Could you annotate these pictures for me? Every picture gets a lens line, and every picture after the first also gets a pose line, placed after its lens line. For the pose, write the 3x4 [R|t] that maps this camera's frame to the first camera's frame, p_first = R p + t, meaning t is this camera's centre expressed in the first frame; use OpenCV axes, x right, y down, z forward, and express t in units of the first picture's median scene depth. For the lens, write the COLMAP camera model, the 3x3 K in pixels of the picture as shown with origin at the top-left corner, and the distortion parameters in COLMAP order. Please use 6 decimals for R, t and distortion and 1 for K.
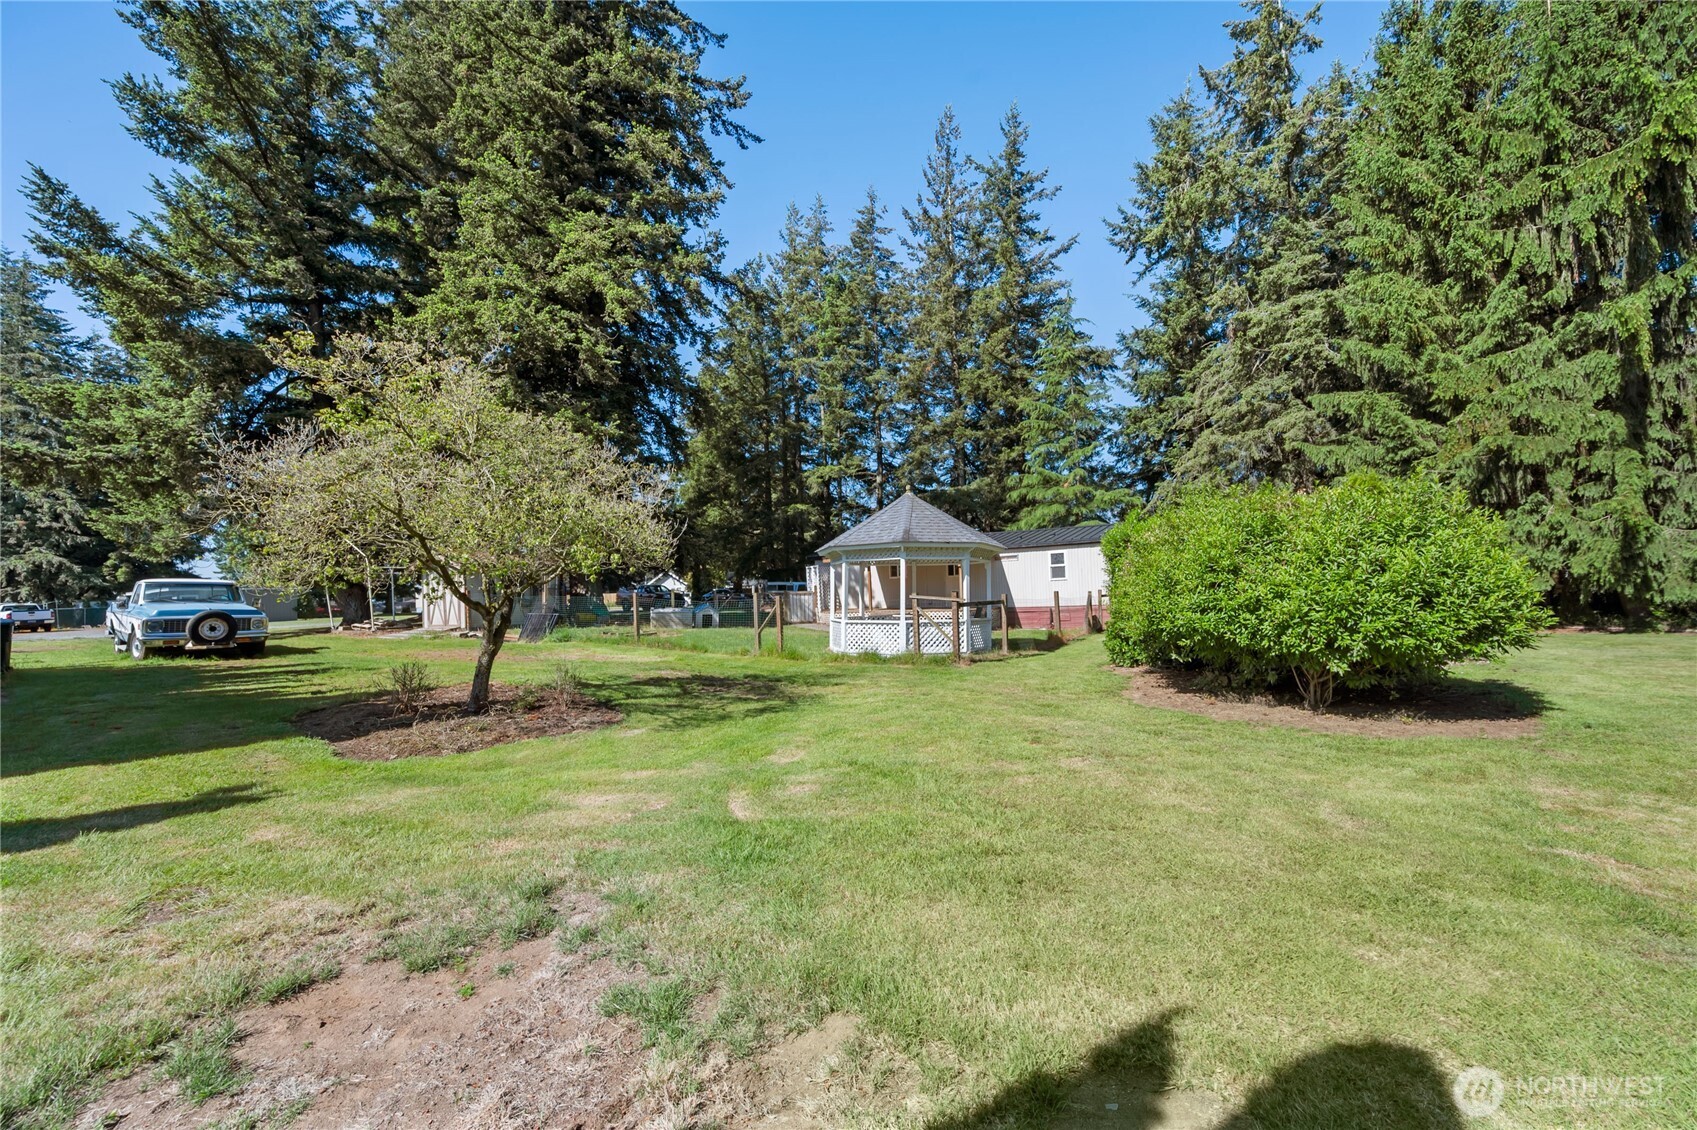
lens RADIAL K [[668.5, 0, 848.3], [0, 668.5, 574.6], [0, 0, 1]] dist [-0.000574, -0.000166]
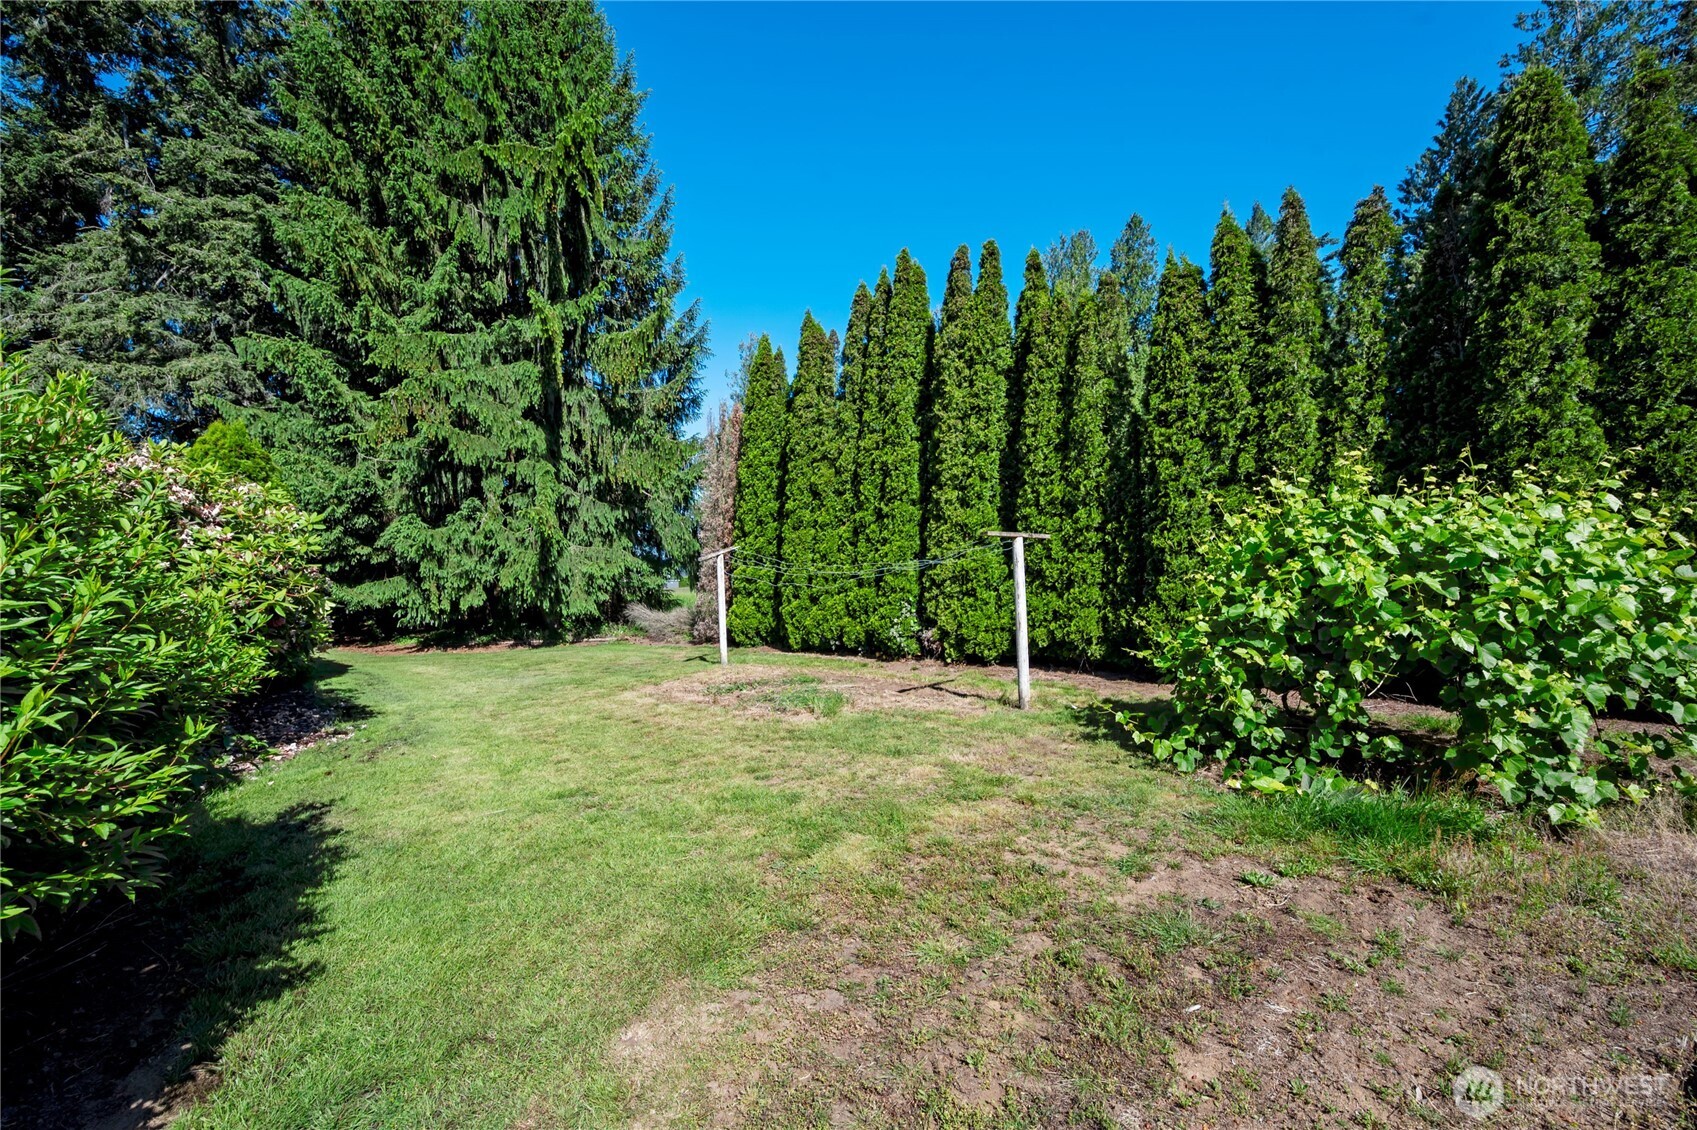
lens RADIAL K [[668.5, 0, 848.3], [0, 668.5, 574.6], [0, 0, 1]] dist [-0.000574, -0.000166]
pose [[0.297990, 0.012500, 0.954487, 0.319760], [-0.000316, 0.999915, -0.012996, -0.006625], [-0.954569, 0.003572, 0.297969, 0.246801]]
